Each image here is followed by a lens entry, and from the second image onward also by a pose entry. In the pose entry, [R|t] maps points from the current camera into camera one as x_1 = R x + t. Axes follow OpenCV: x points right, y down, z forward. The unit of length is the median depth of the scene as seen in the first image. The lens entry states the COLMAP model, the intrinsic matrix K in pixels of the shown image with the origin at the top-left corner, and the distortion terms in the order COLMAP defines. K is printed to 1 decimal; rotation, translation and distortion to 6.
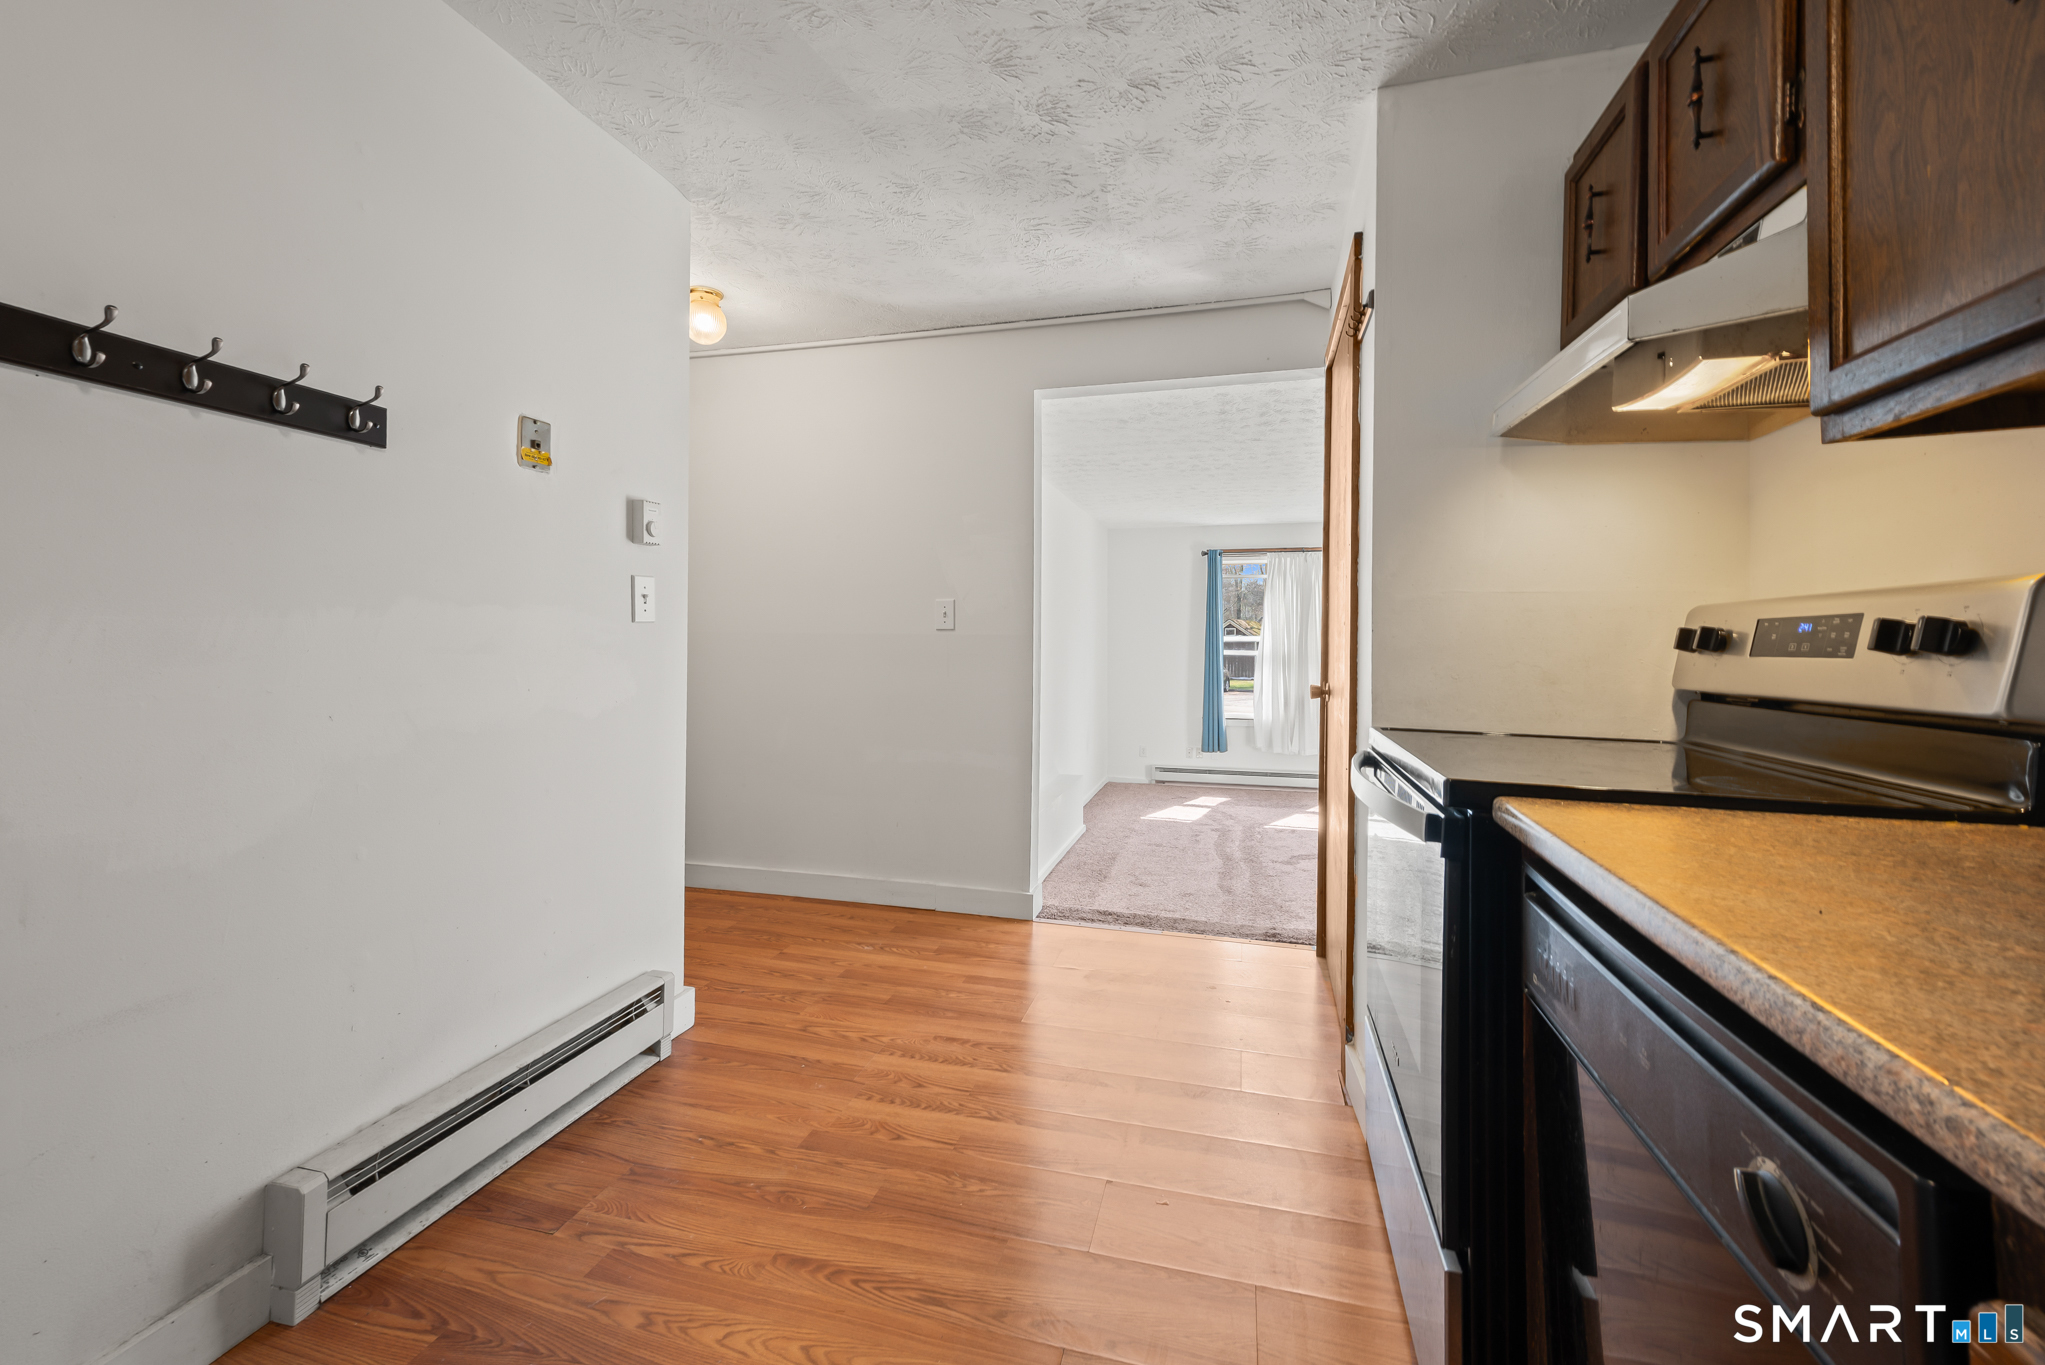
lens RADIAL K [[835.2, 0, 962.9], [0, 835.2, 638.2], [0, 0, 1]] dist [0.001779, 0.000182]
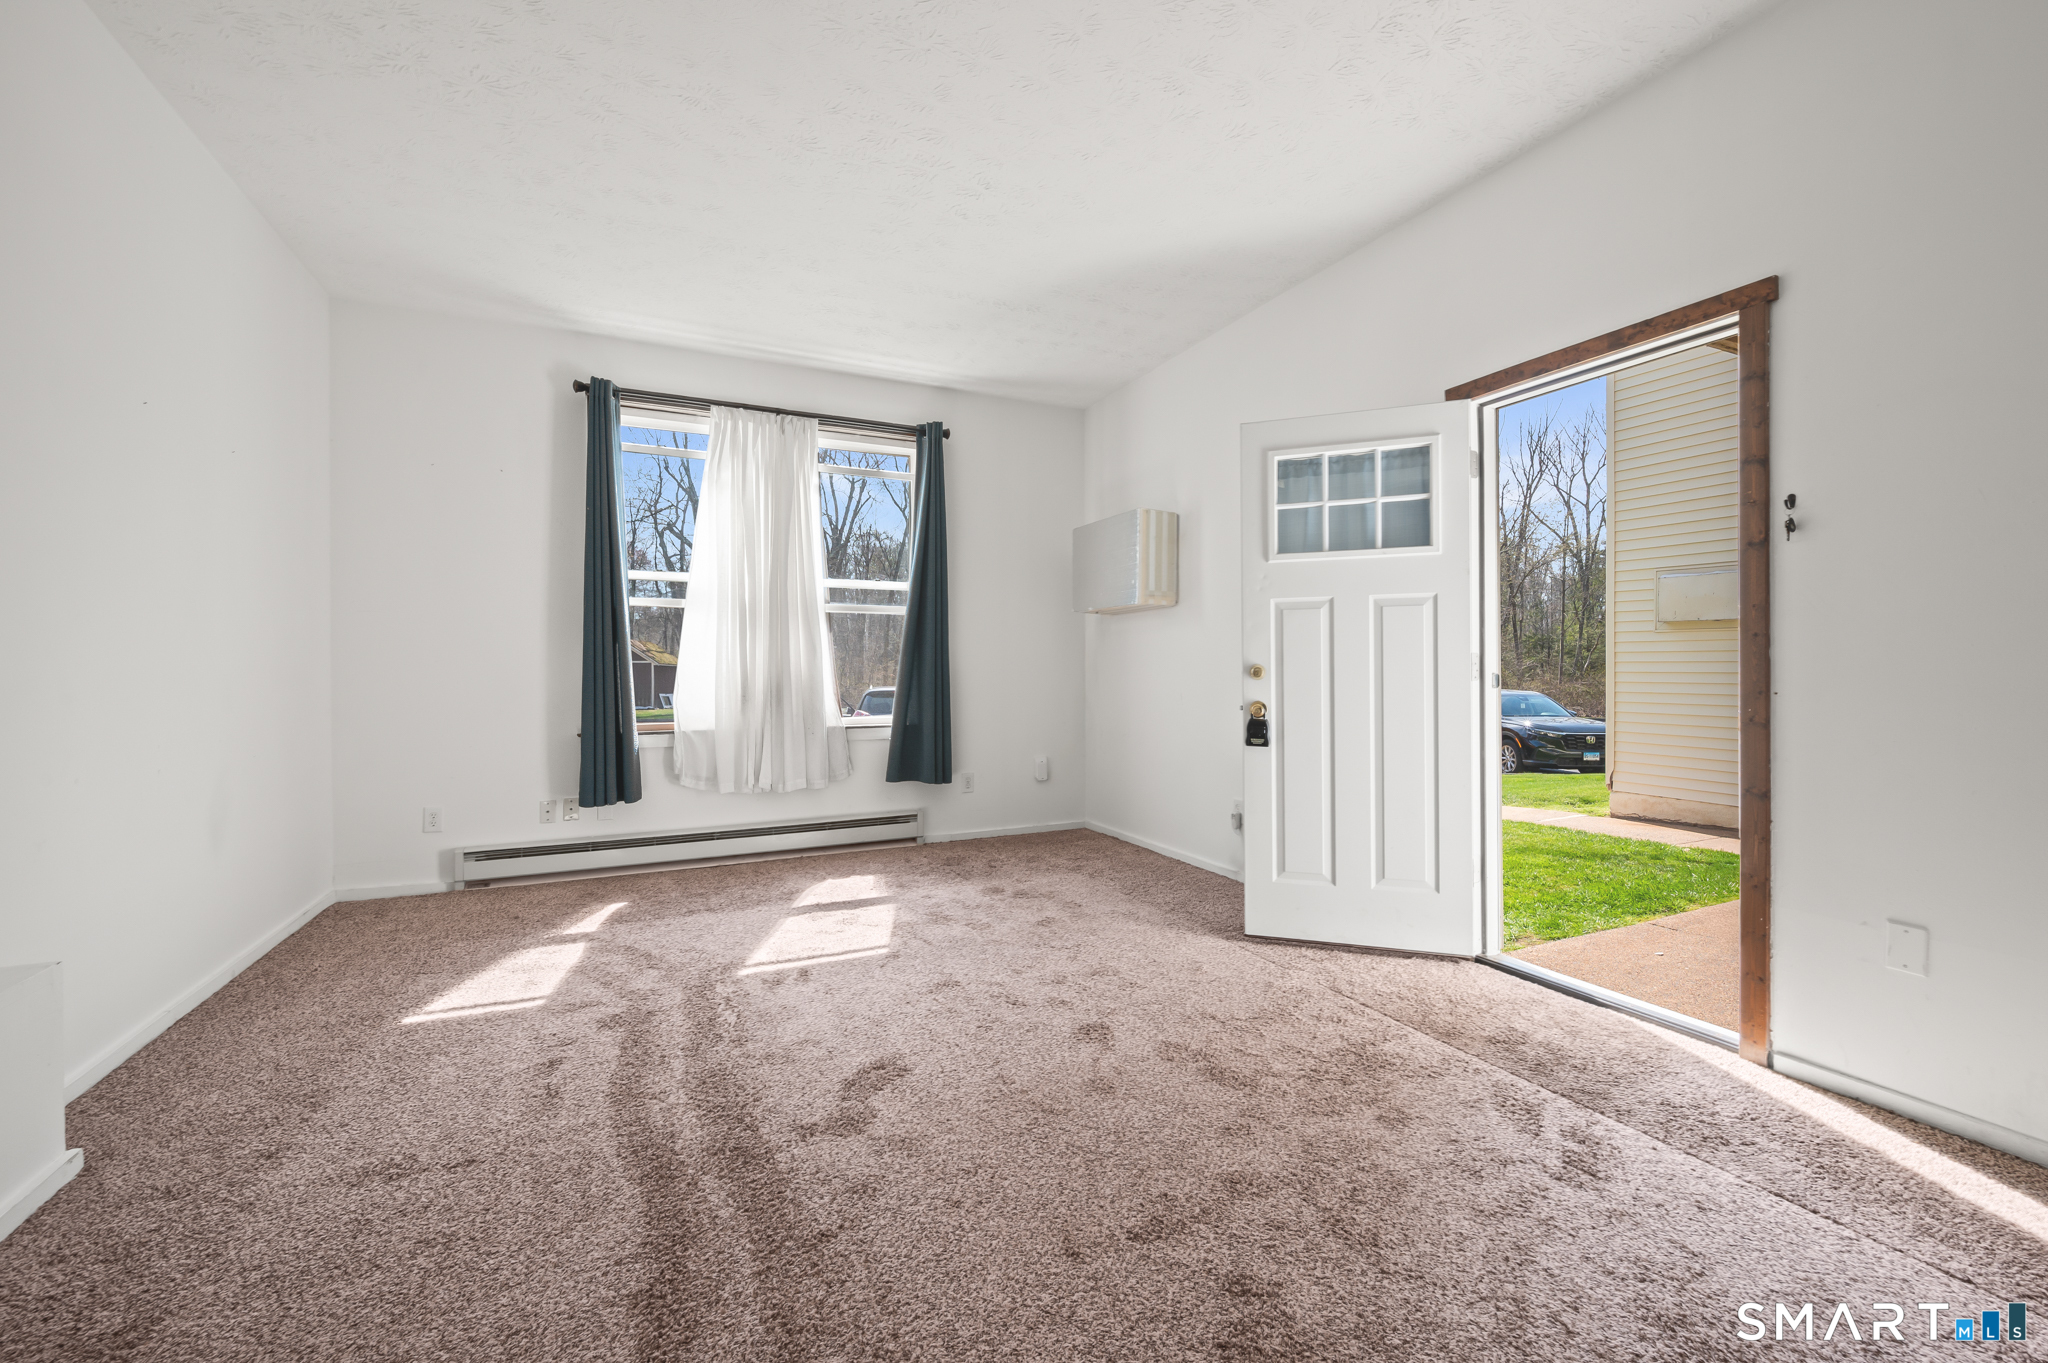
lens RADIAL K [[847.1, 0, 1029.2], [0, 847.1, 670.5], [0, 0, 1]] dist [0.001502, -0.000011]
pose [[0.725864, -0.005775, 0.687814, 0.318701], [0.004140, 0.999983, 0.004028, 0.129828], [-0.687825, -0.000076, 0.725876, 1.068461]]
